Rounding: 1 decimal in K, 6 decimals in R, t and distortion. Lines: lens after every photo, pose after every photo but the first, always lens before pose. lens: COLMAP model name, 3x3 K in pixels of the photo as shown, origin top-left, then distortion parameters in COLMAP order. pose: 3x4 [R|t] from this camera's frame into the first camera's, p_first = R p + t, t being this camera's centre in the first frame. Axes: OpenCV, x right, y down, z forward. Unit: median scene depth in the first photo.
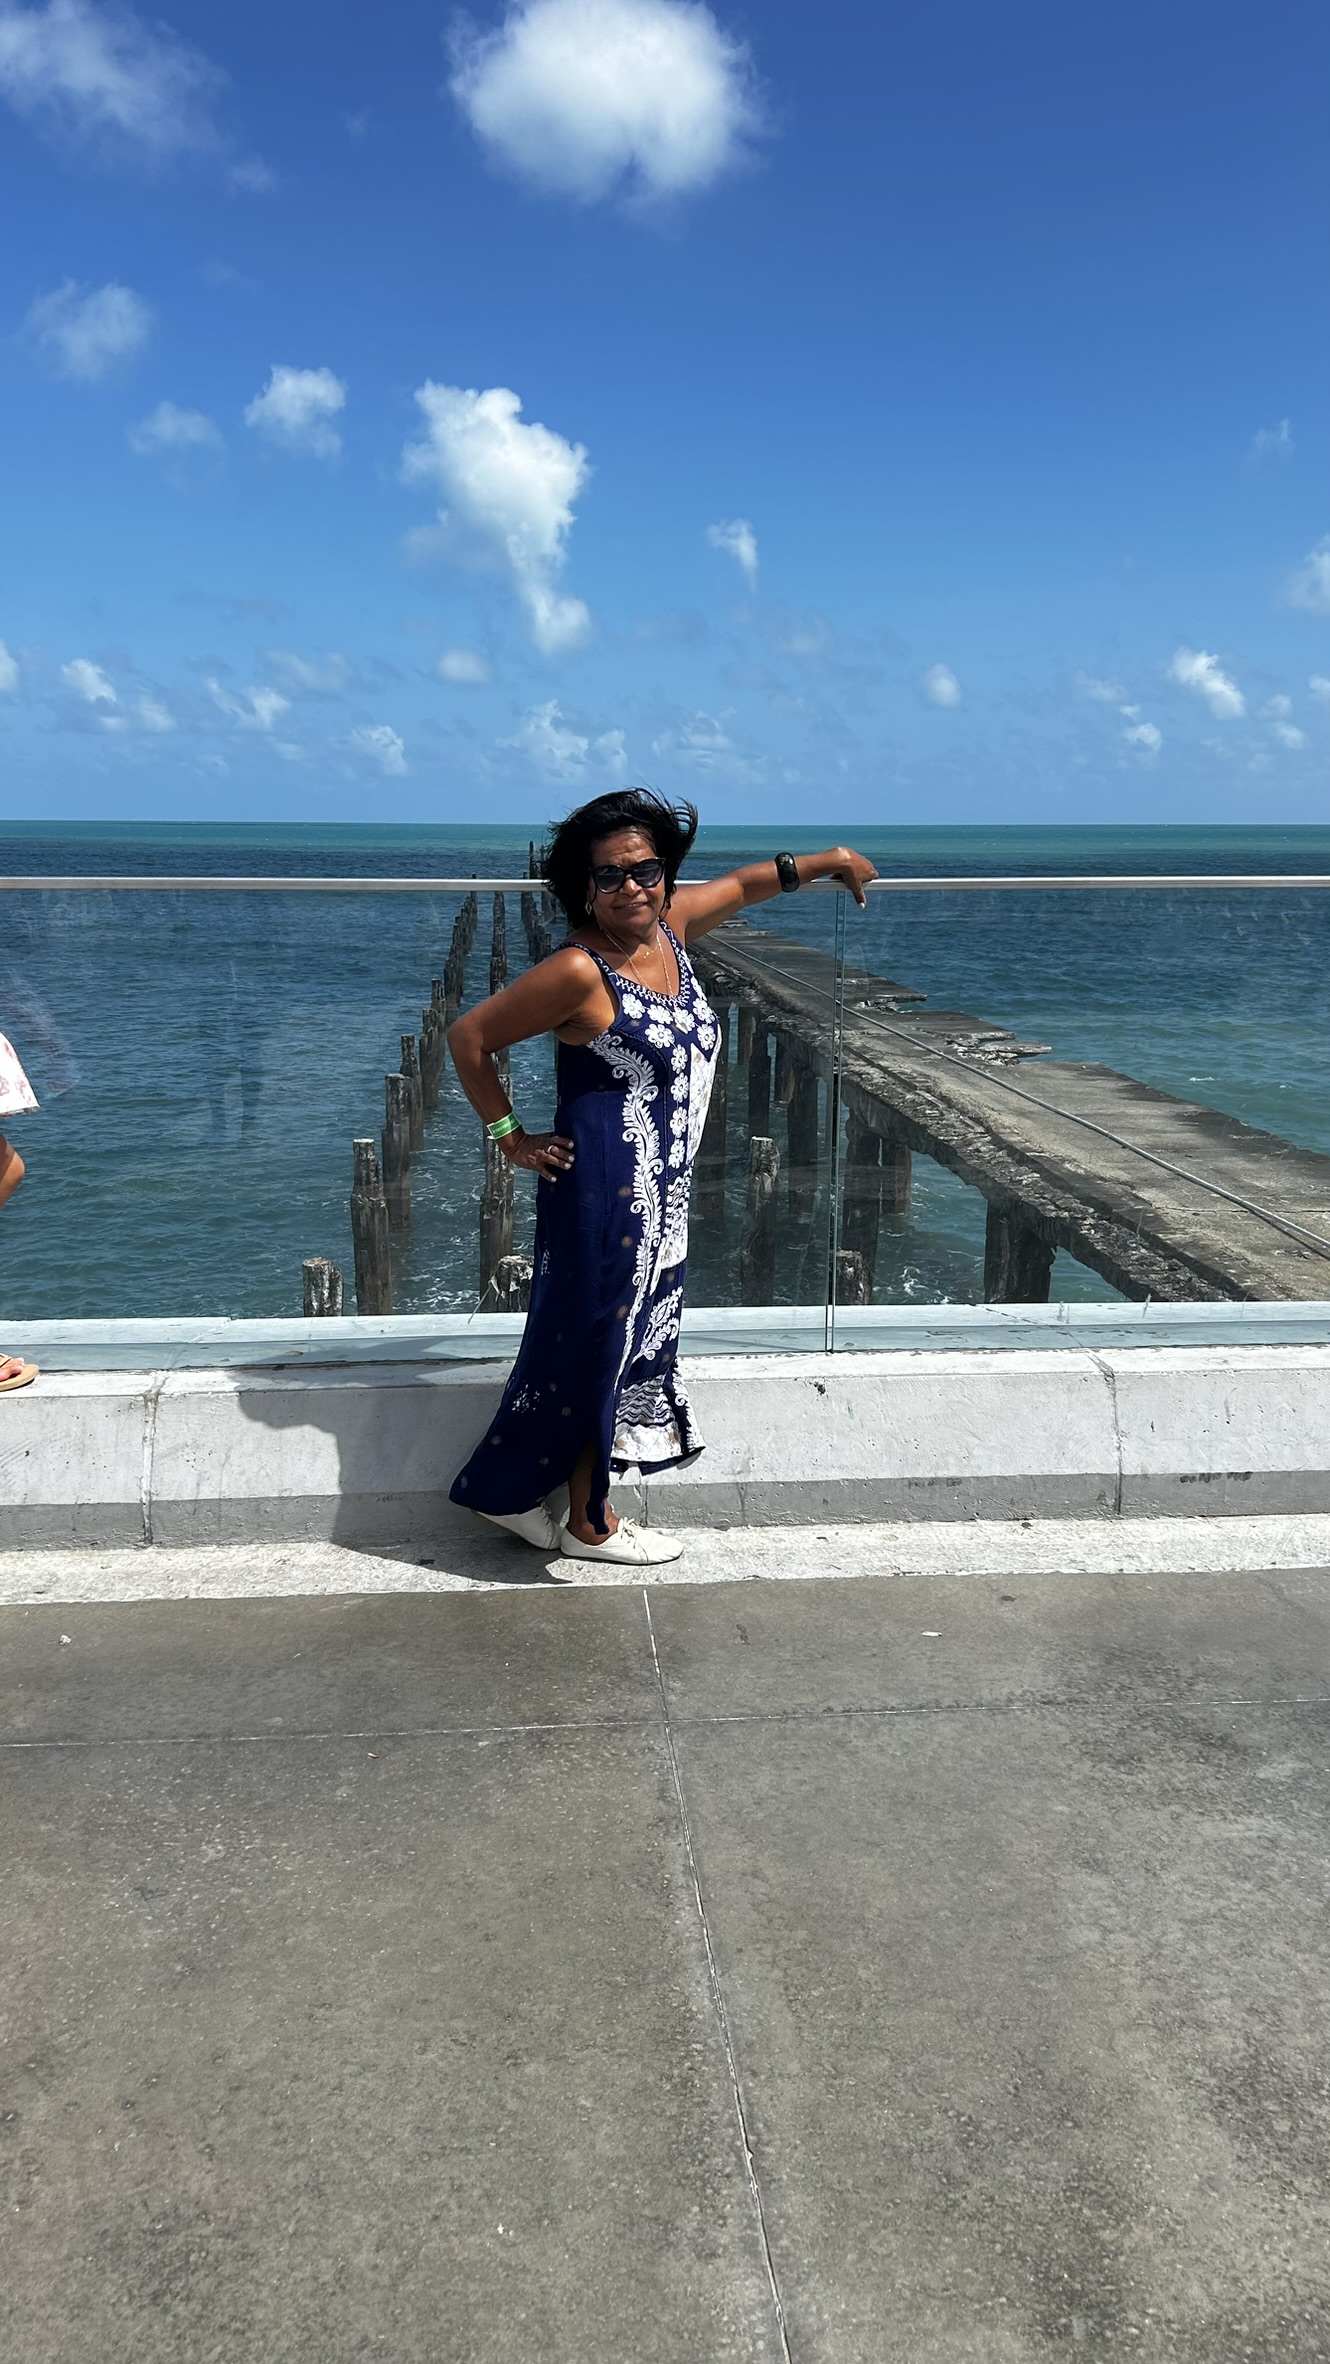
lens RADIAL K [[1828.4, 0, 650.9], [0, 1828.4, 1176.7], [0, 0, 1]] dist [0.054861, -0.079185]
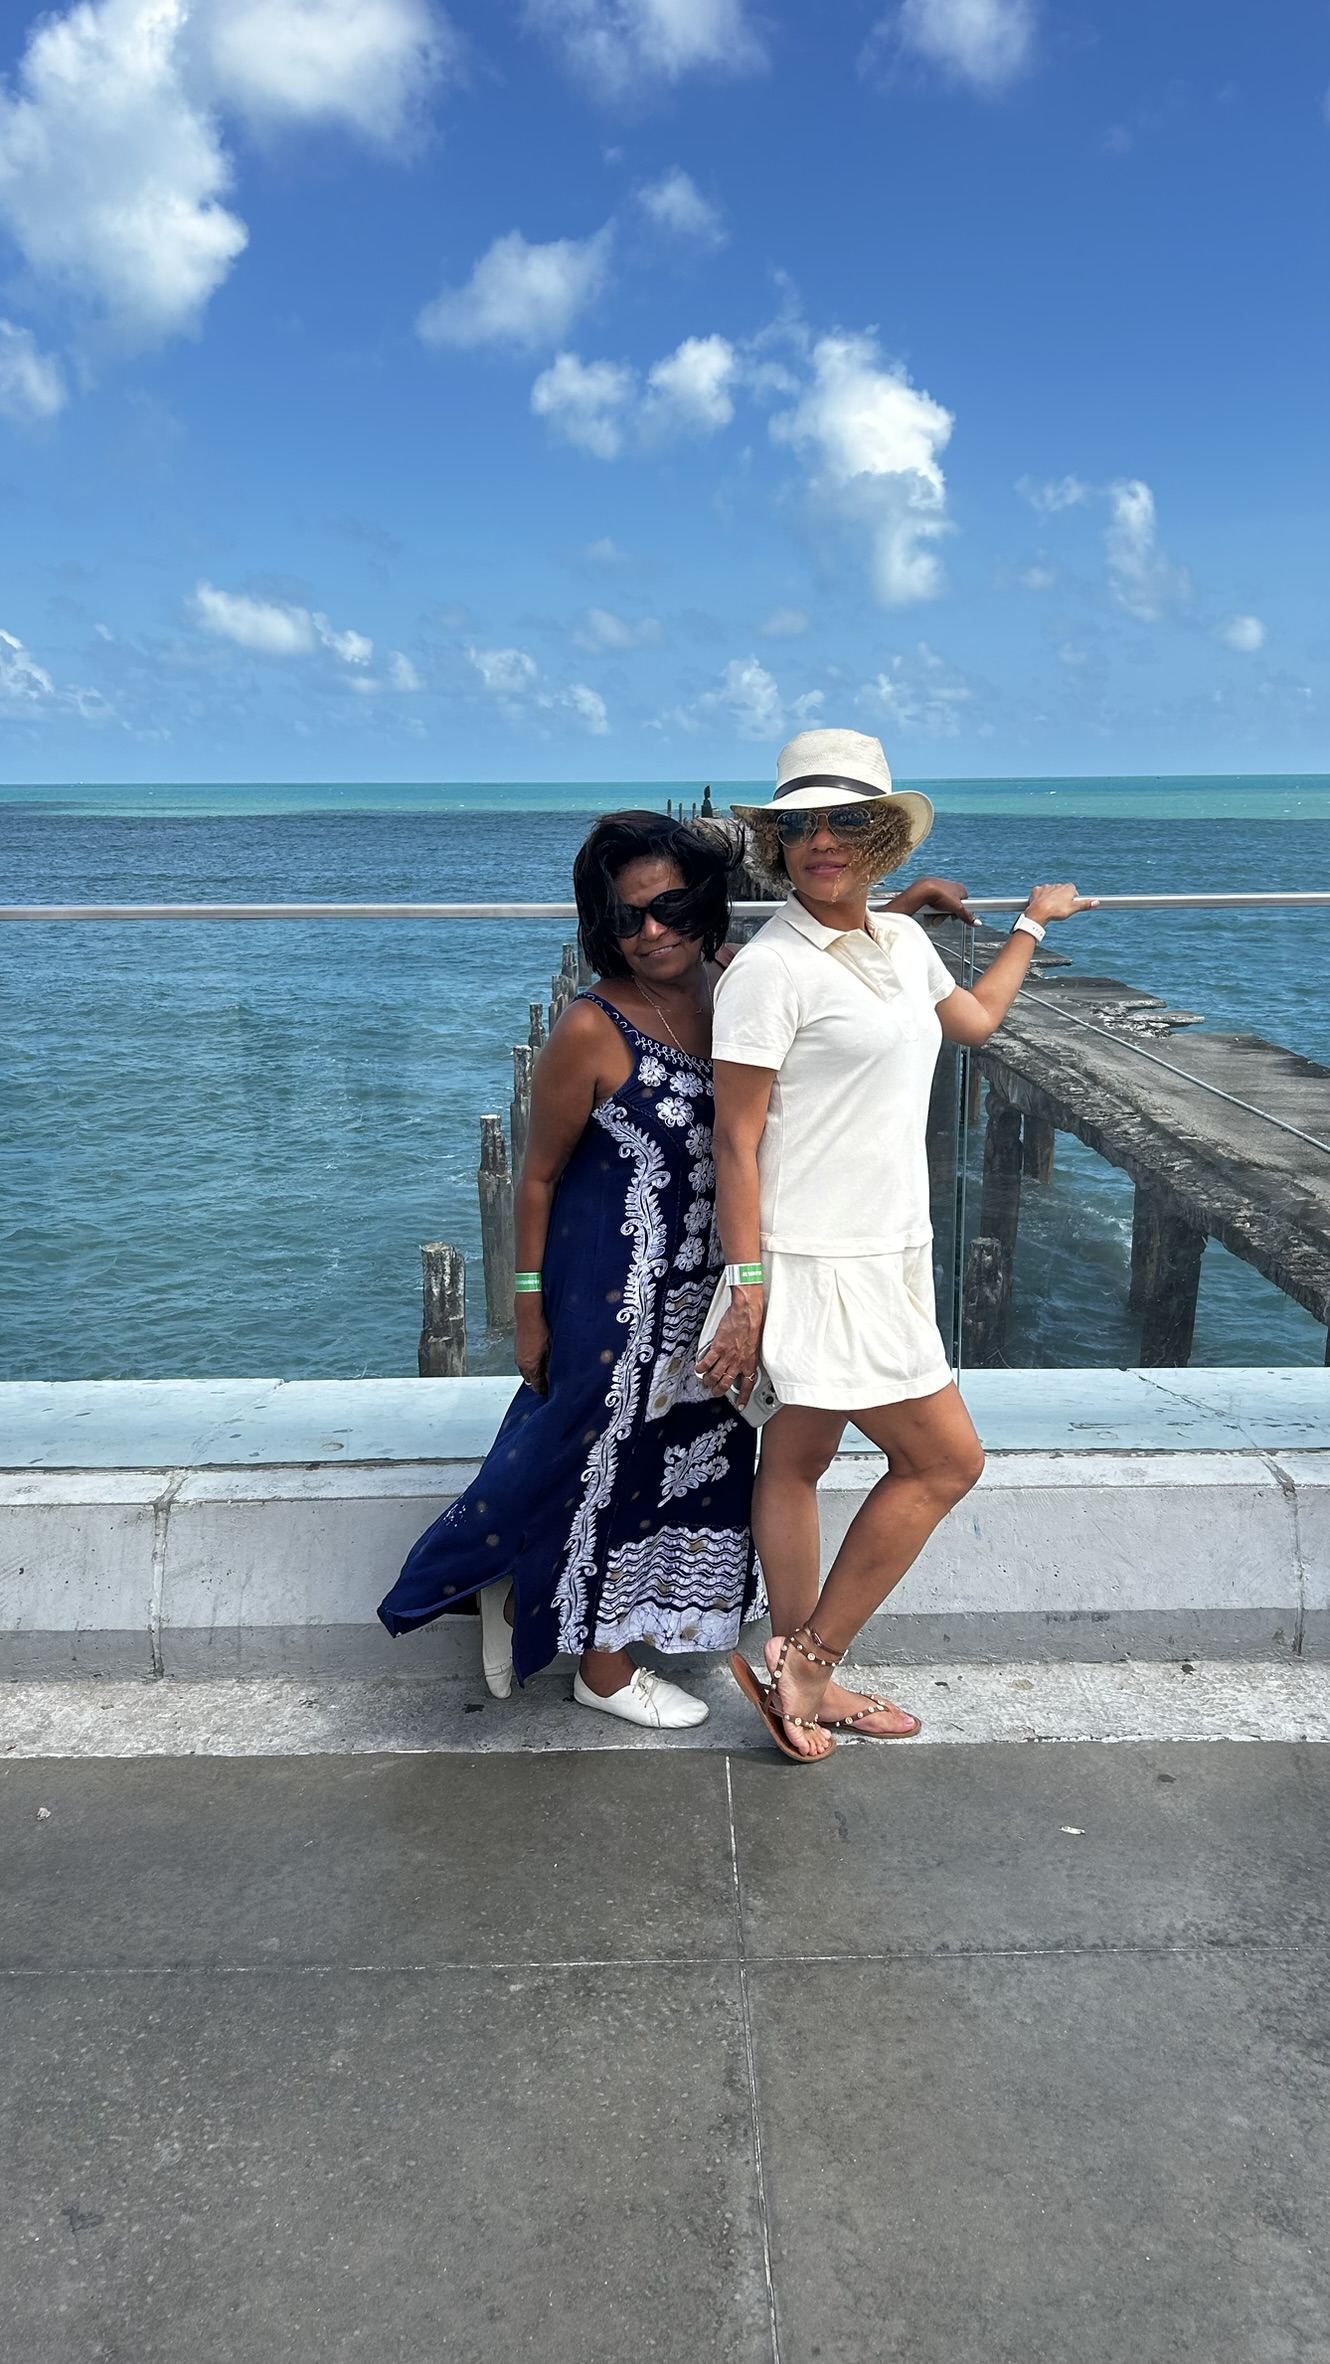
lens RADIAL K [[1822.7, 0, 674.2], [0, 1822.7, 1232.3], [0, 0, 1]] dist [0.028555, -0.009023]
pose [[0.997991, 0.004693, -0.063183, 0.029090], [-0.001331, 0.998585, 0.053157, -0.070844], [0.063343, -0.052966, 0.996585, 0.210943]]
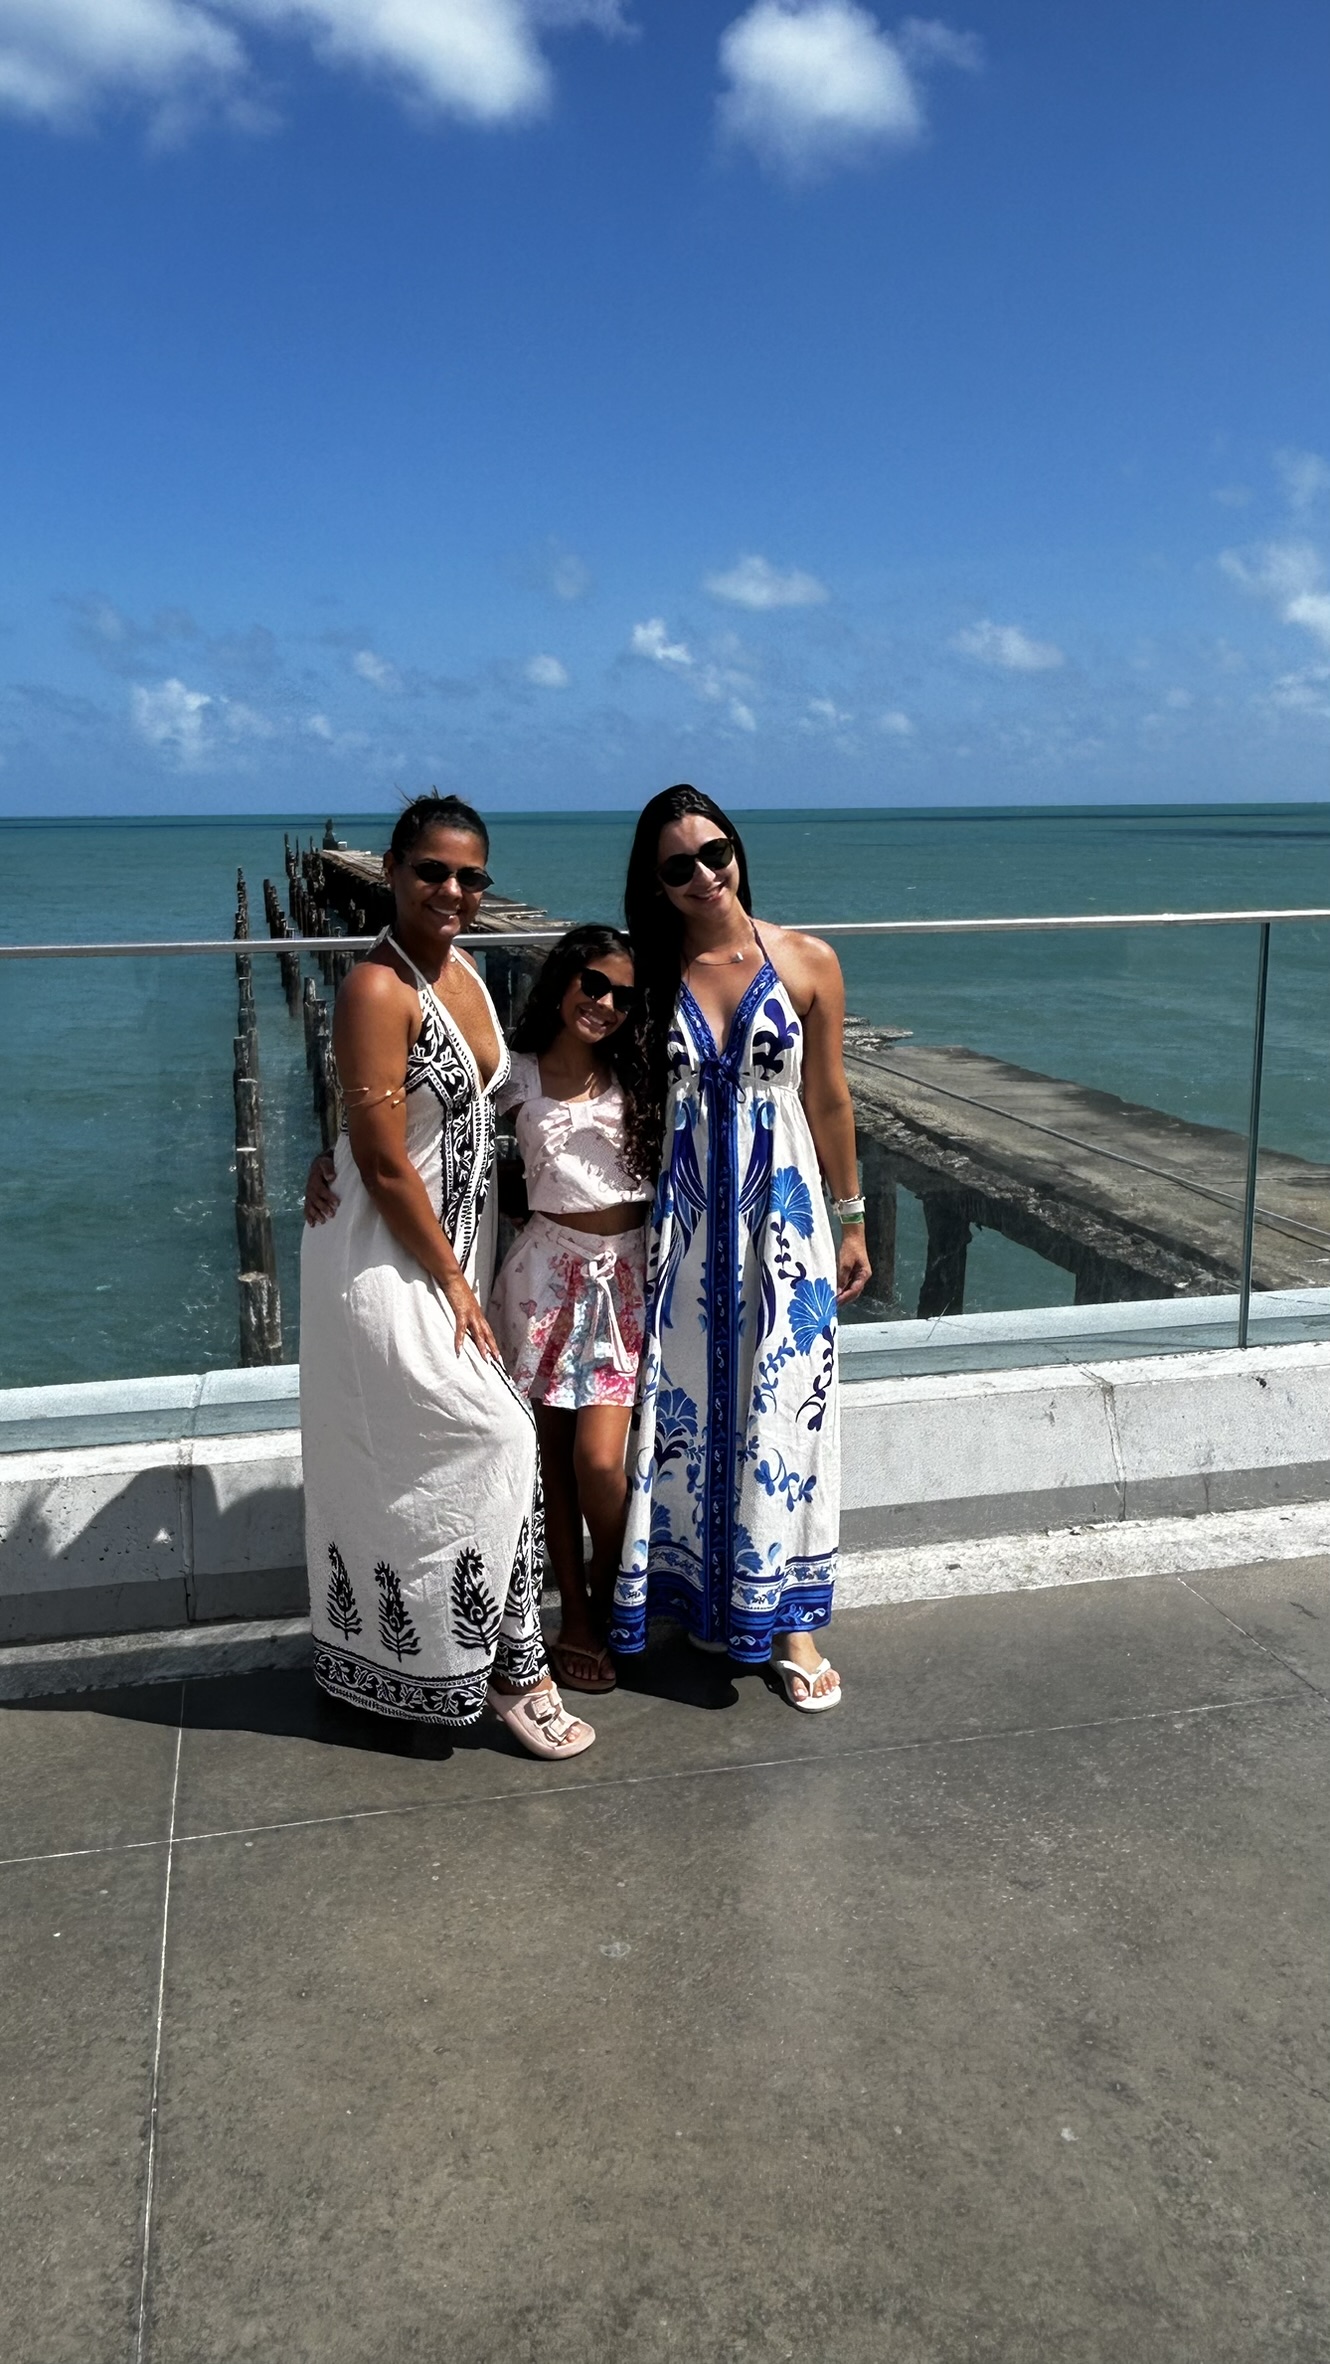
lens RADIAL K [[1828.0, 0, 665.0], [0, 1828.0, 1182.0], [0, 0, 1]] dist [0.031534, -0.052061]
pose [[0.989223, -0.043969, 0.139656, -0.532921], [0.042582, 0.999010, 0.012900, -0.040994], [-0.140085, -0.006814, 0.990116, -0.031911]]
